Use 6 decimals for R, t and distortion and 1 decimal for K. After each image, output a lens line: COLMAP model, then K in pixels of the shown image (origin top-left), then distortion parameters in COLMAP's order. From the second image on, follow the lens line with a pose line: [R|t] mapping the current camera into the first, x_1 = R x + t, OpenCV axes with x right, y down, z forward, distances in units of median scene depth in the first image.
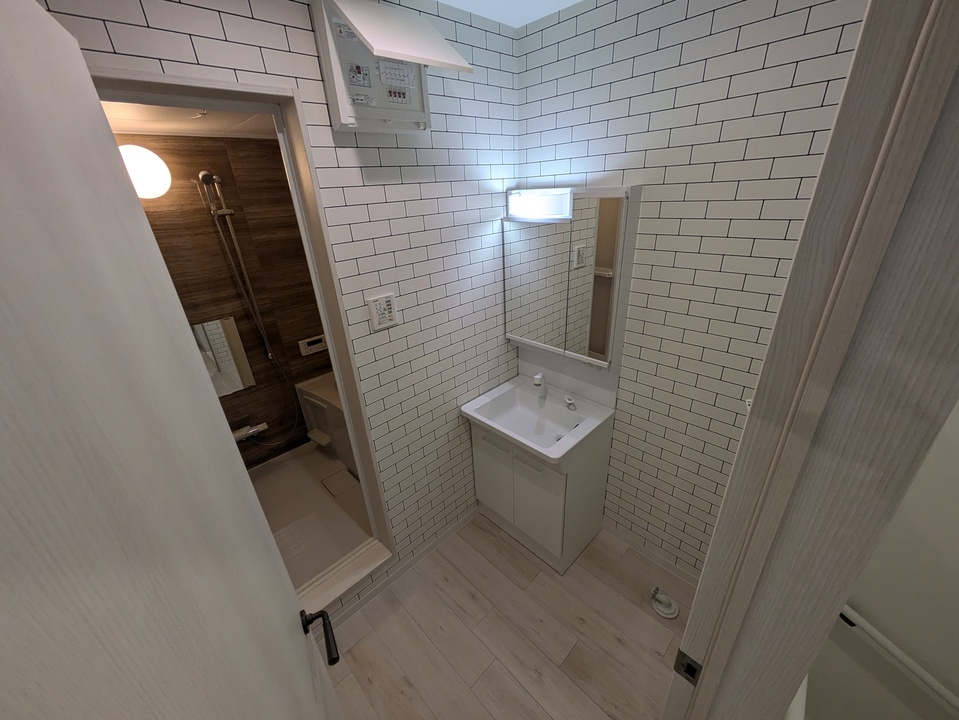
lens RADIAL K [[378.6, 0, 478.3], [0, 378.6, 360.5], [0, 0, 1]] dist [-0.002012, 0.002994]
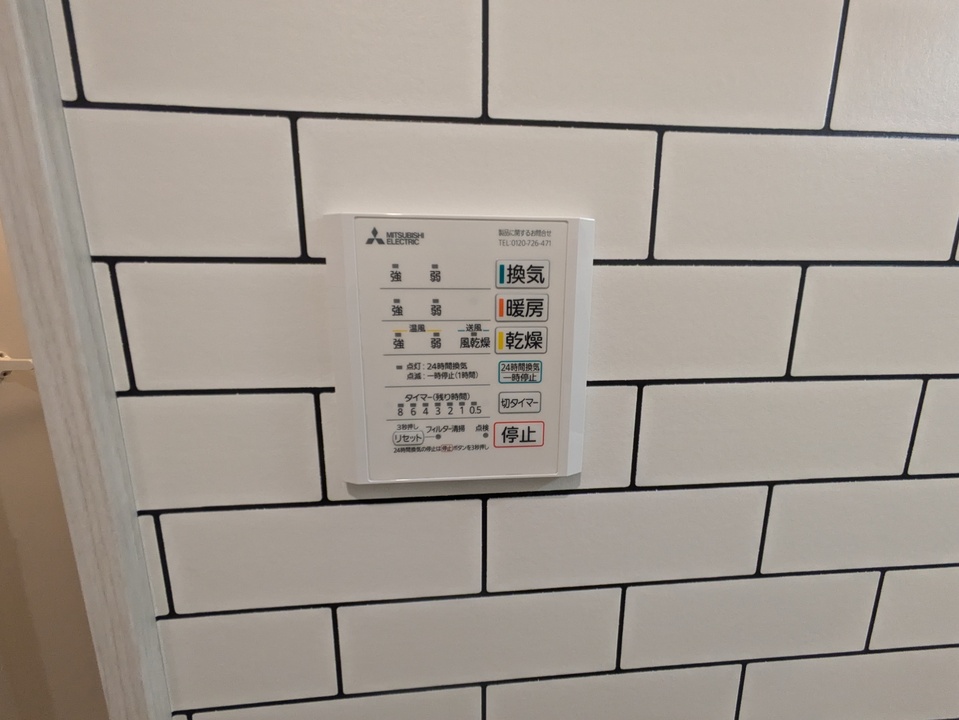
lens RADIAL K [[377.1, 0, 478.6], [0, 377.1, 360.6], [0, 0, 1]] dist [0.000829, 0.000941]
pose [[0.772669, 0.170665, -0.611438, -0.154776], [-0.305190, 0.944437, -0.122053, -0.101182], [0.556635, 0.280911, 0.781822, 0.807105]]
